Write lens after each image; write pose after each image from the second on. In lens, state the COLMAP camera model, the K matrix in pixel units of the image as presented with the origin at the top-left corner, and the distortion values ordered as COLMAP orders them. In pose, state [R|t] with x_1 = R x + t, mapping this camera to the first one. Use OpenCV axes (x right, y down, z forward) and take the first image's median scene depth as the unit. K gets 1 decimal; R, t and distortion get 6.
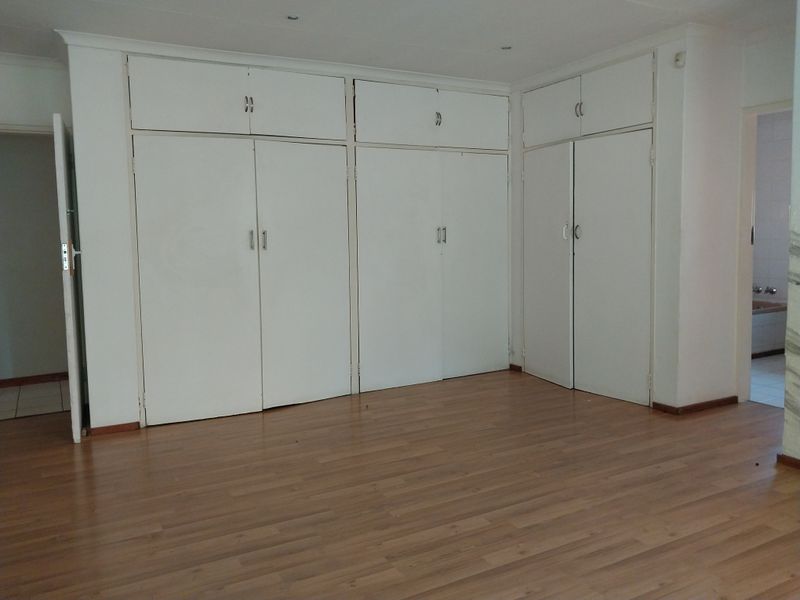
lens RADIAL K [[634.1, 0, 400.4], [0, 634.1, 298.2], [0, 0, 1]] dist [0.000898, 0.001696]
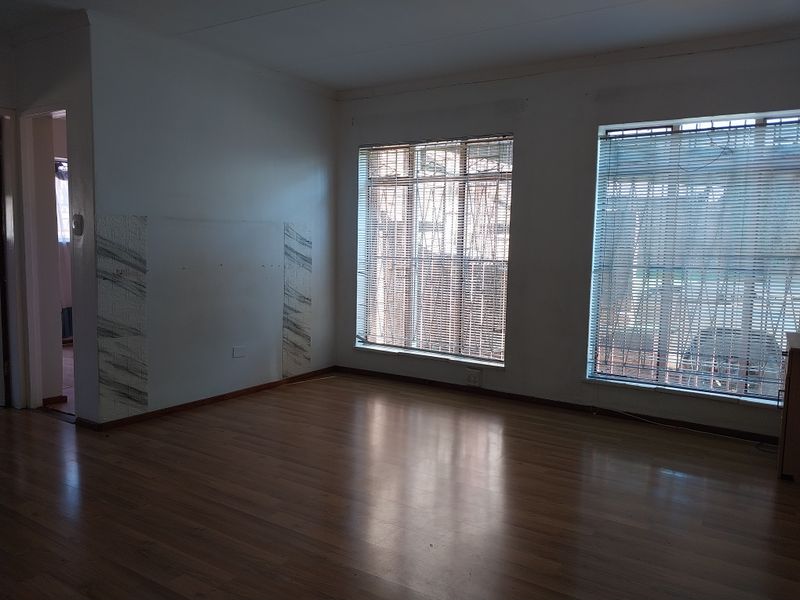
lens RADIAL K [[634.1, 0, 399.9], [0, 634.1, 300.7], [0, 0, 1]] dist [0.000898, 0.001696]
pose [[-0.483188, -0.068843, 0.872806, -0.710374], [0.094387, 0.986998, 0.130103, -0.085289], [-0.870414, 0.145246, -0.470408, 1.075913]]
